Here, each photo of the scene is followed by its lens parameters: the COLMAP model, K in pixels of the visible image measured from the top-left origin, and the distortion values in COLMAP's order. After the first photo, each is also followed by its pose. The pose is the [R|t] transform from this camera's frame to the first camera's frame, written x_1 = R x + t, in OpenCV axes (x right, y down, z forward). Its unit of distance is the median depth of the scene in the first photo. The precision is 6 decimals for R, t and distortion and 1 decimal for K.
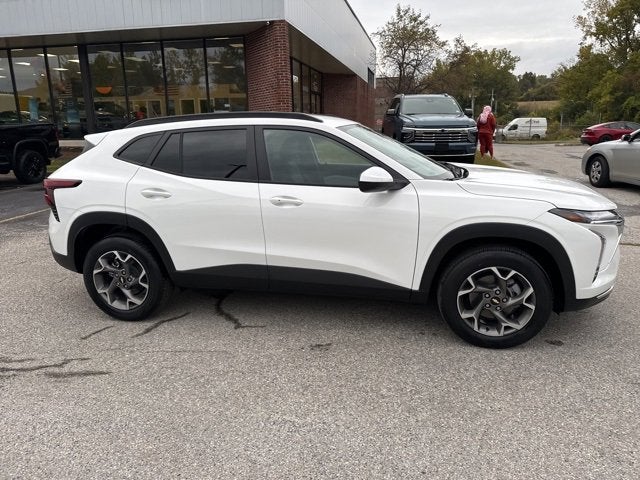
lens RADIAL K [[456.5, 0, 320.3], [0, 456.5, 234.7], [0, 0, 1]] dist [0.026958, -0.031730]
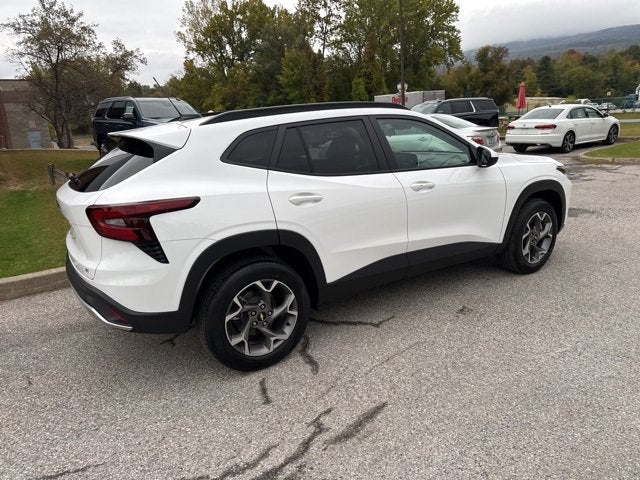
lens RADIAL K [[456.5, 0, 322.9], [0, 456.5, 242.8], [0, 0, 1]] dist [0.026958, -0.031730]
pose [[0.700850, -0.196500, 0.685709, -0.898336], [0.198373, 0.977078, 0.077242, -0.066495], [-0.685170, 0.081891, 0.723765, 0.371200]]
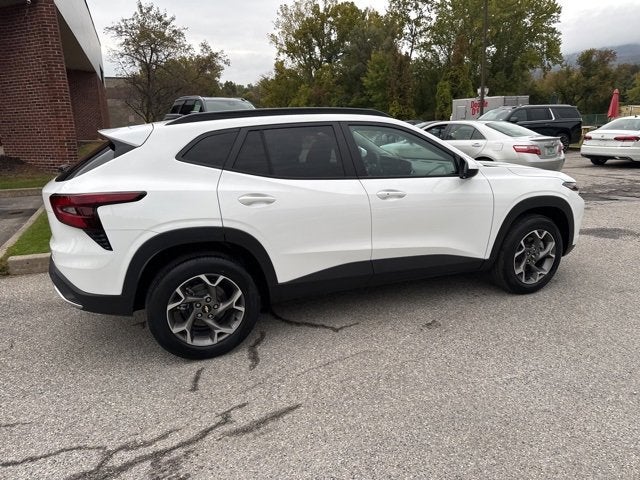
lens RADIAL K [[456.5, 0, 322.9], [0, 456.5, 240.6], [0, 0, 1]] dist [0.026958, -0.031730]
pose [[0.818942, -0.133476, 0.558138, -0.728223], [0.132927, 0.990245, 0.041773, -0.030817], [-0.558269, 0.039982, 0.828696, 0.209194]]
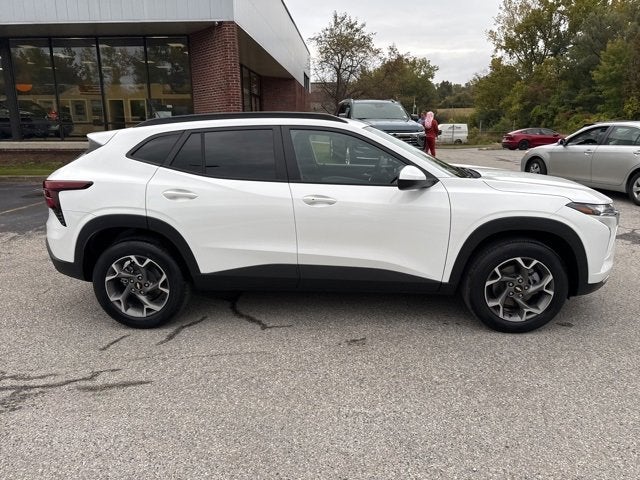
lens RADIAL K [[456.5, 0, 321.6], [0, 456.5, 235.0], [0, 0, 1]] dist [0.026958, -0.031730]
pose [[0.987367, -0.025839, 0.156328, -0.210548], [0.027032, 0.999619, -0.005510, 0.008903], [-0.156126, 0.009666, 0.987690, -0.000741]]
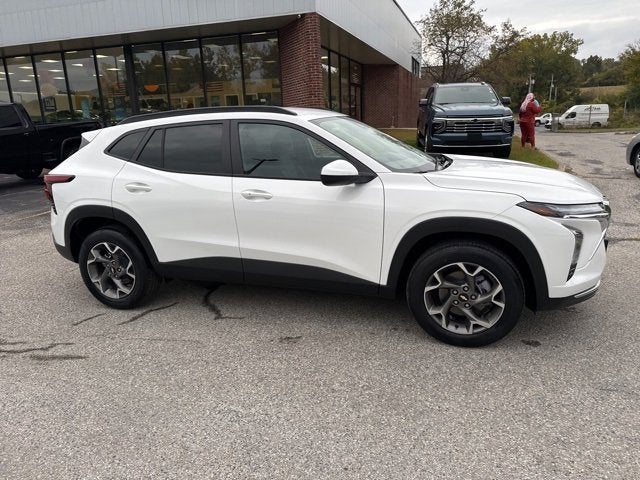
lens RADIAL K [[456.5, 0, 319.6], [0, 456.5, 235.0], [0, 0, 1]] dist [0.026958, -0.031730]
pose [[0.993861, 0.006957, -0.110420, 0.160441], [-0.005197, 0.999855, 0.016224, -0.001332], [0.110517, -0.015551, 0.993753, 0.010130]]
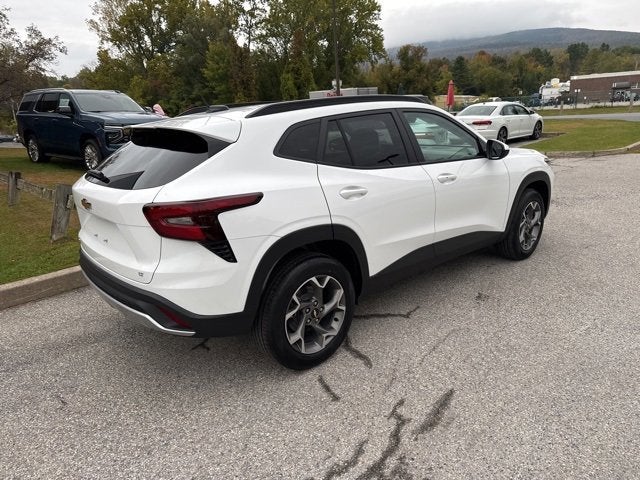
lens RADIAL K [[456.5, 0, 323.3], [0, 456.5, 243.7], [0, 0, 1]] dist [0.026958, -0.031730]
pose [[0.578409, -0.227761, 0.783306, -1.030555], [0.218924, 0.968346, 0.119906, -0.107194], [-0.785821, 0.102130, 0.609963, 0.533303]]
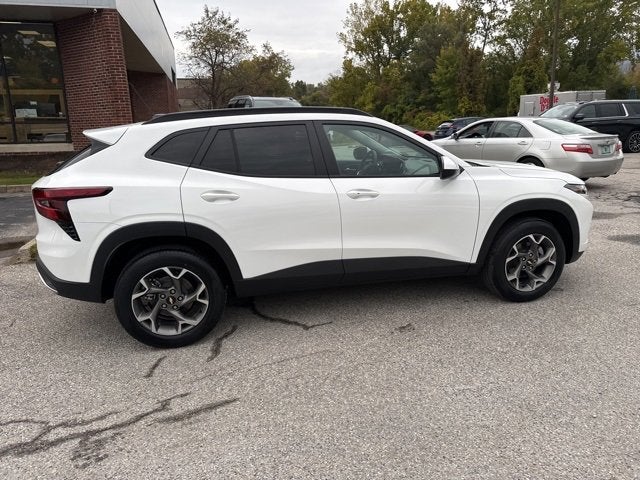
lens RADIAL K [[456.5, 0, 322.3], [0, 456.5, 235.4], [0, 0, 1]] dist [0.026958, -0.031730]
pose [[0.894935, -0.103327, 0.434069, -0.558509], [0.105935, 0.994205, 0.018255, -0.008398], [-0.433440, 0.029646, 0.900695, 0.109023]]
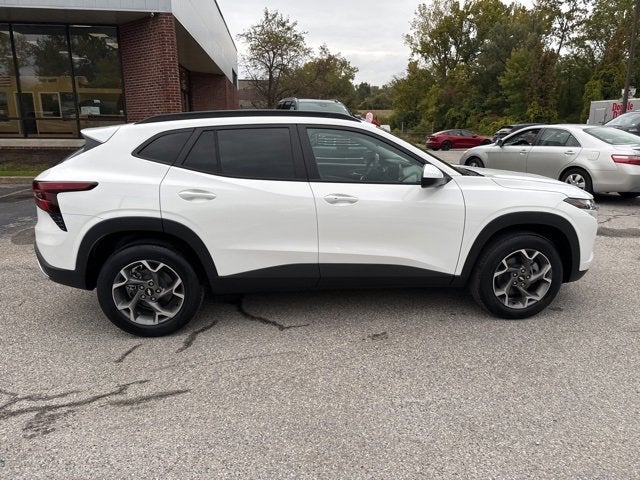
lens RADIAL K [[456.5, 0, 321.8], [0, 456.5, 241.8], [0, 0, 1]] dist [0.026958, -0.031730]
pose [[0.946703, -0.056482, 0.317116, -0.406301], [0.053908, 0.998403, 0.016894, 0.003009], [-0.317564, 0.001101, 0.948236, 0.039788]]
